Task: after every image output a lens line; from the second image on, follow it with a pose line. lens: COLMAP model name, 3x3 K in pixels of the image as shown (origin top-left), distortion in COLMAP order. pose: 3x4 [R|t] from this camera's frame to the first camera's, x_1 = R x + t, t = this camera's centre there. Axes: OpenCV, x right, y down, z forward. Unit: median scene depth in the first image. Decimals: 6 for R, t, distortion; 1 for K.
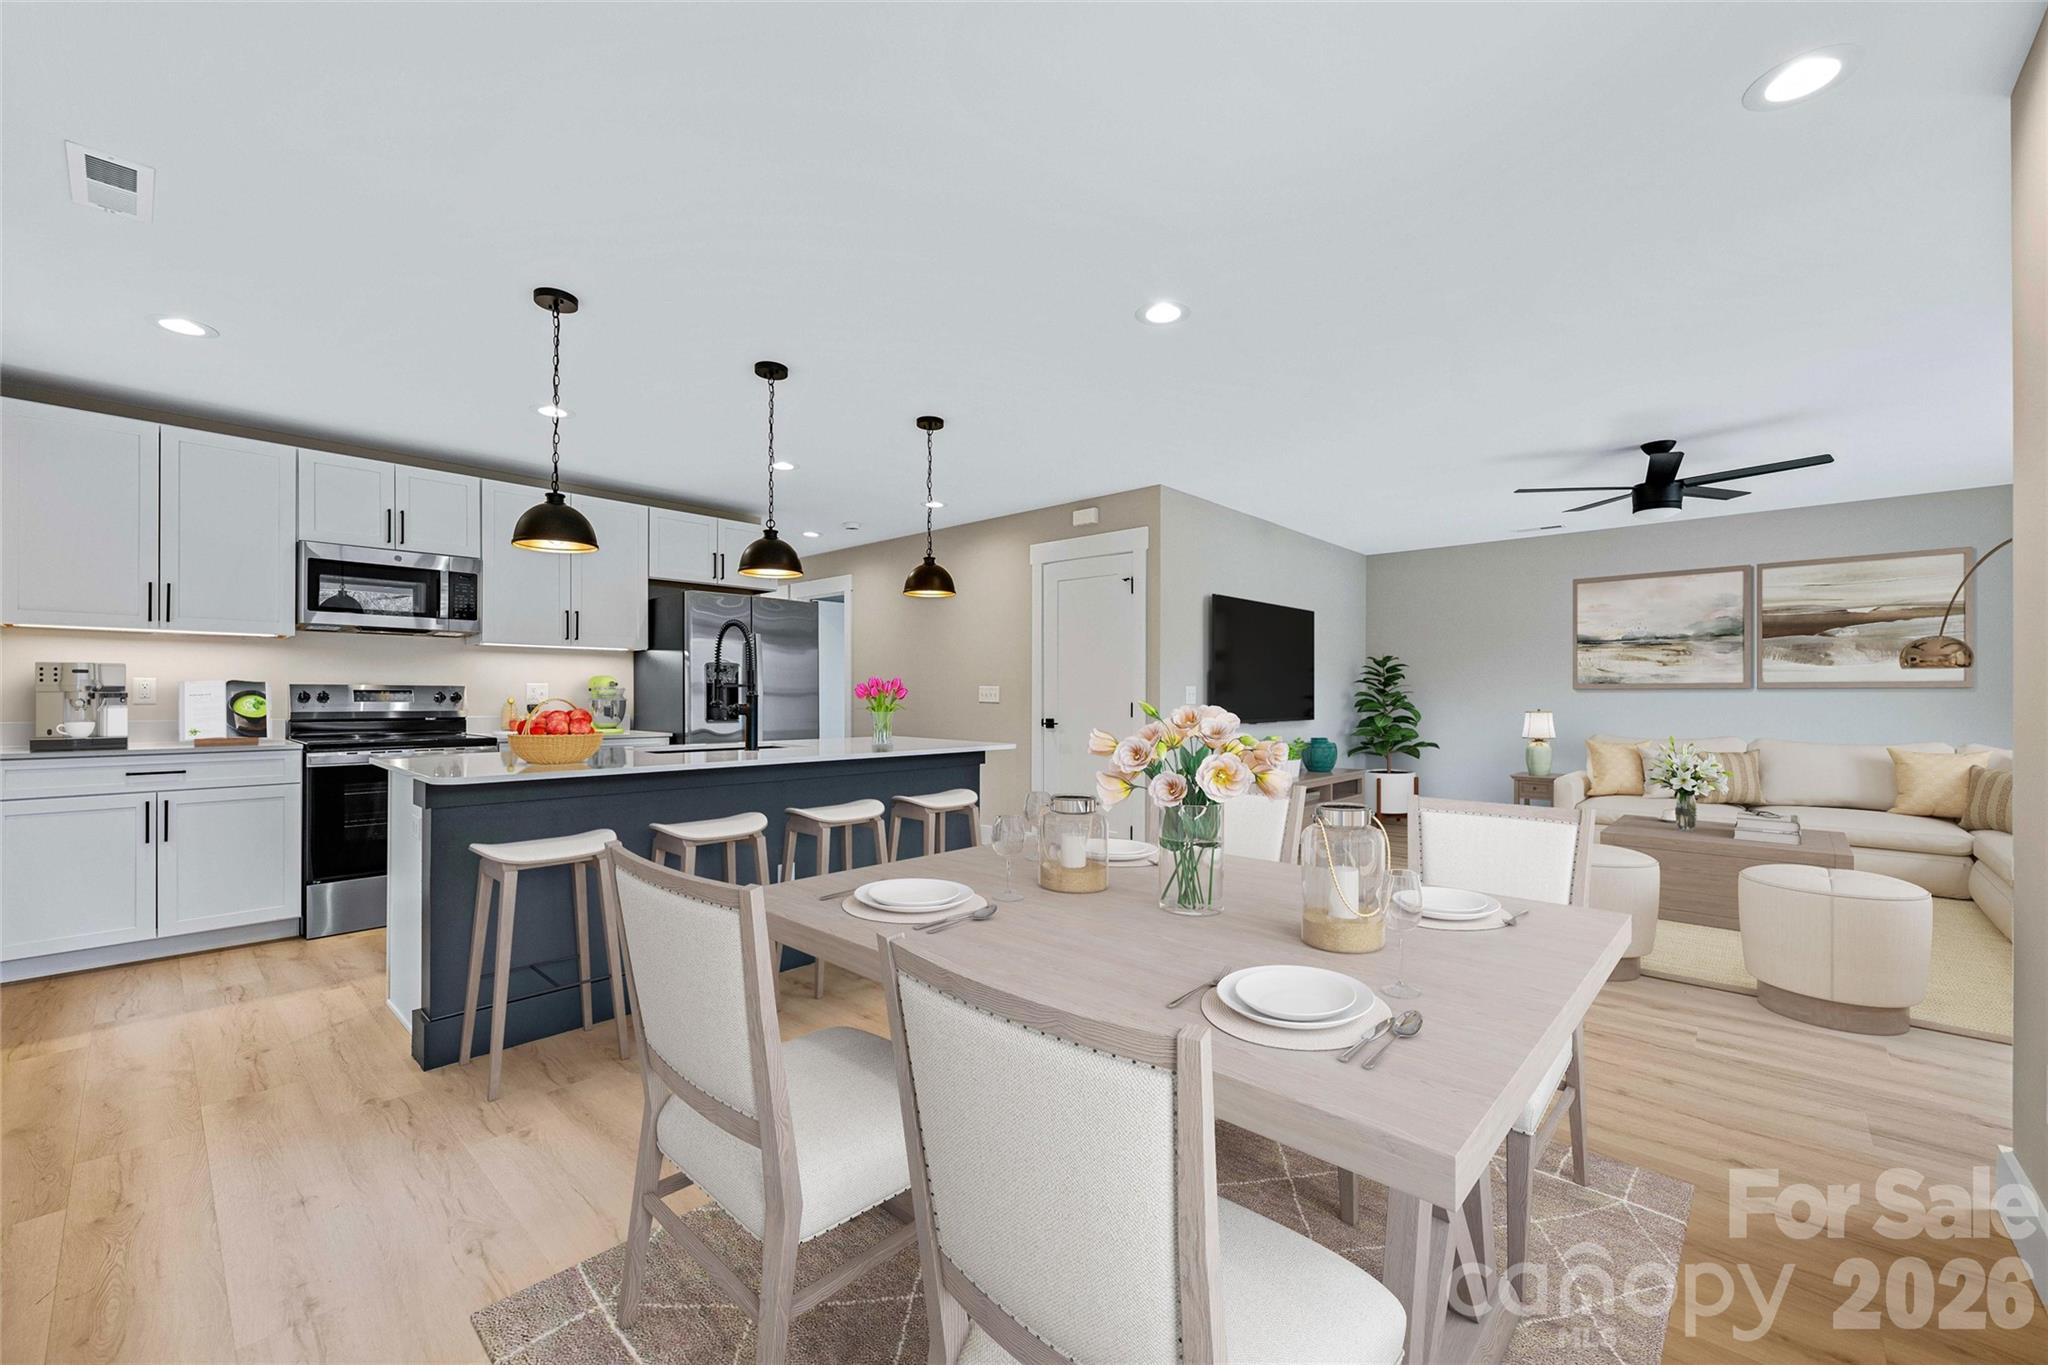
lens RADIAL K [[802.2, 0, 1018.0], [0, 802.2, 692.9], [0, 0, 1]] dist [-0.000196, -0.000219]
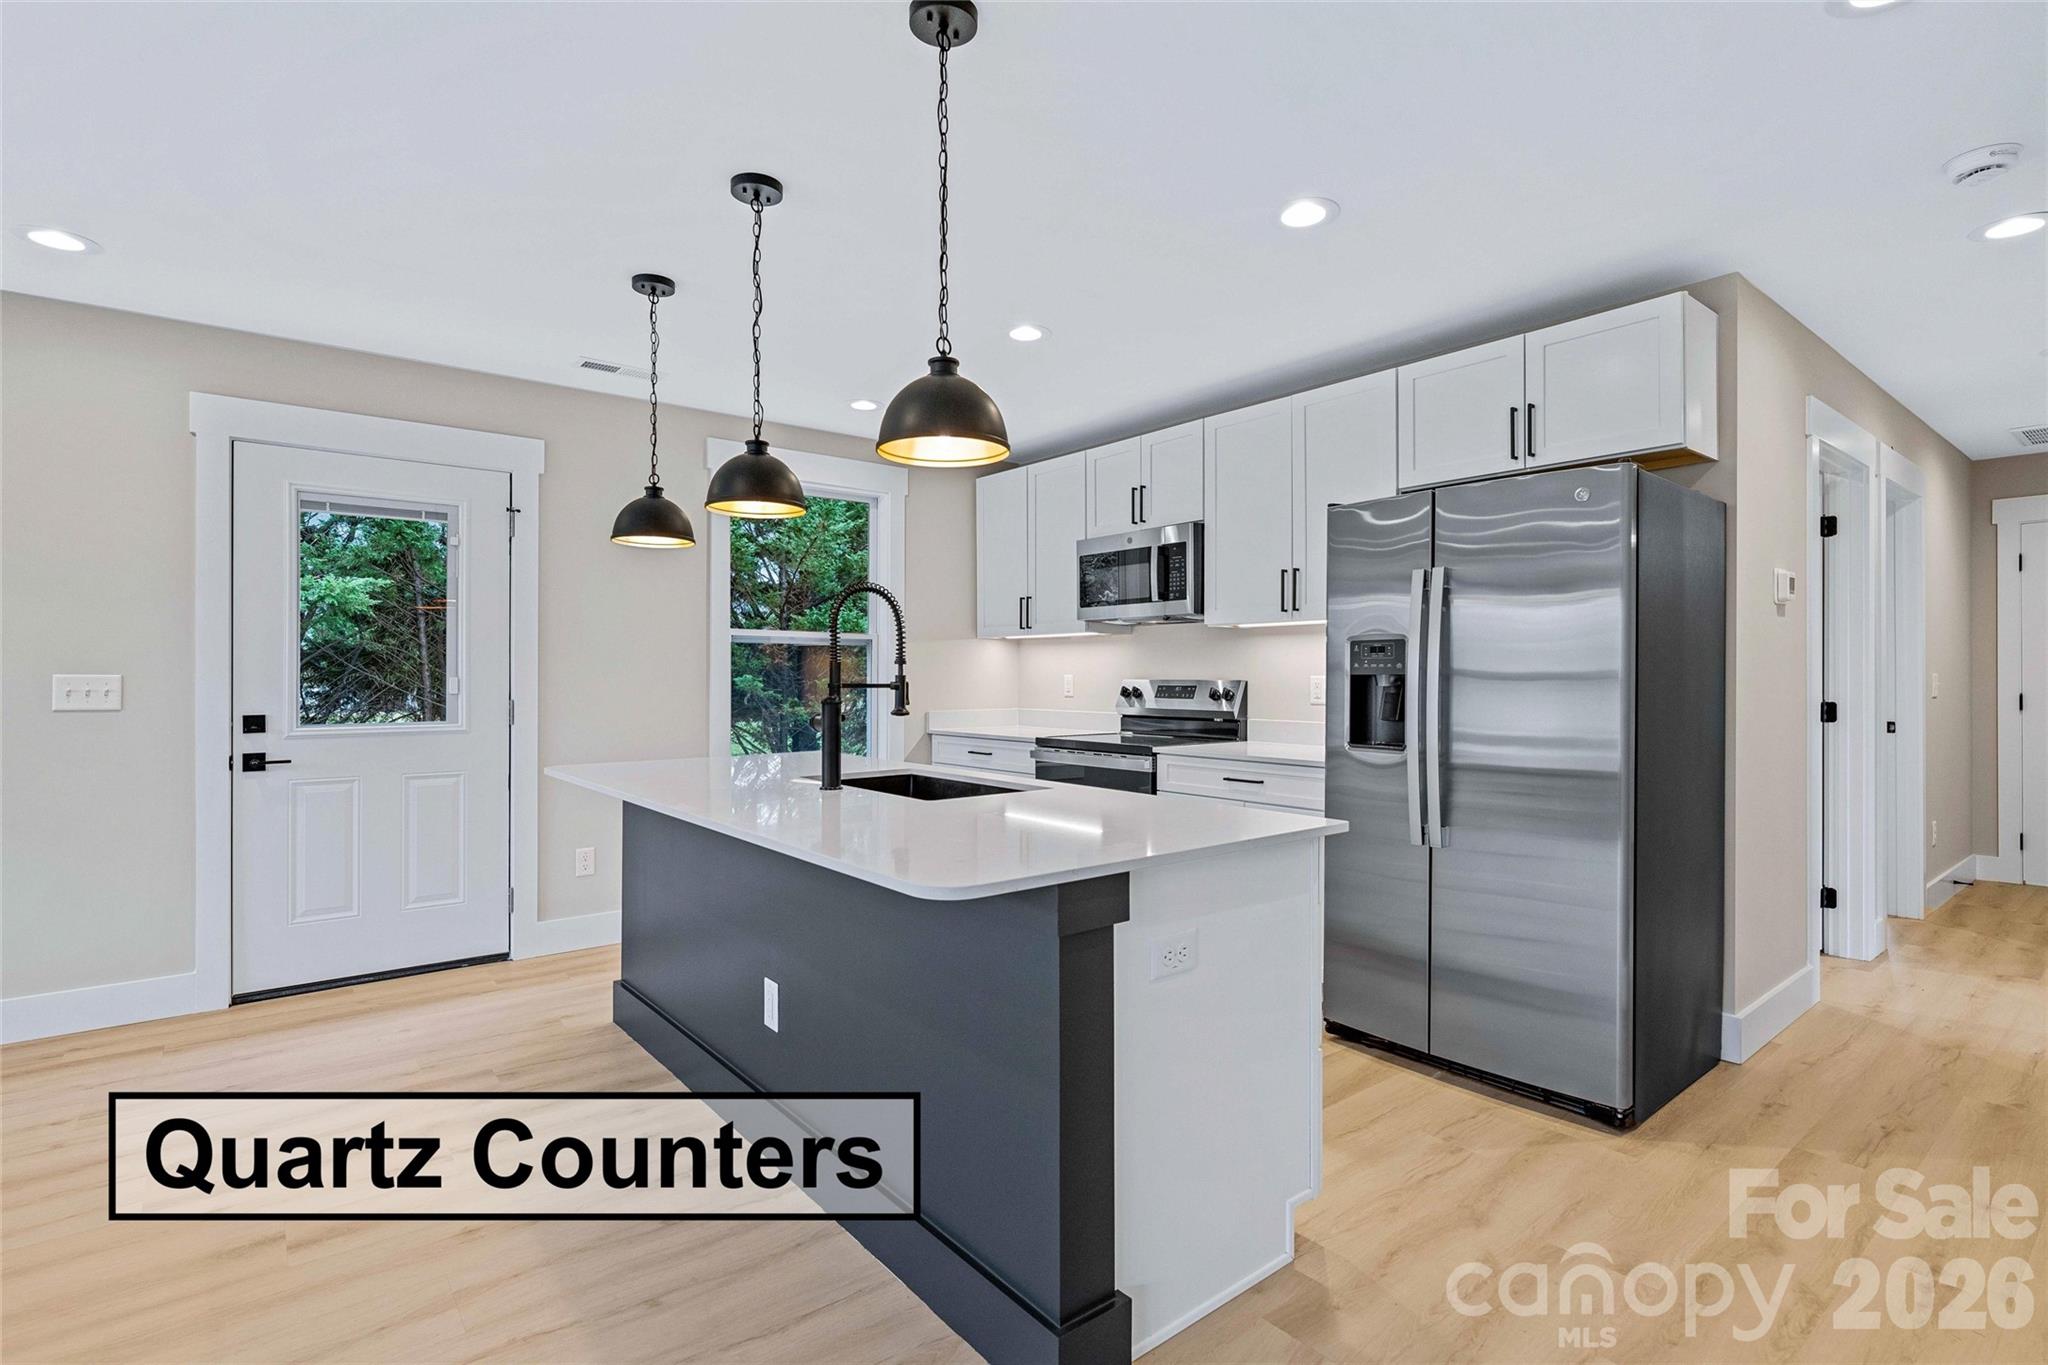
lens RADIAL K [[979.7, 0, 1031.8], [0, 979.7, 684.1], [0, 0, 1]] dist [-0.005023, -0.000356]
pose [[-0.133906, 0.004550, -0.990984, 0.328868], [0.000085, 0.999990, 0.004580, -0.010870], [0.990994, 0.000529, -0.133905, 1.013129]]
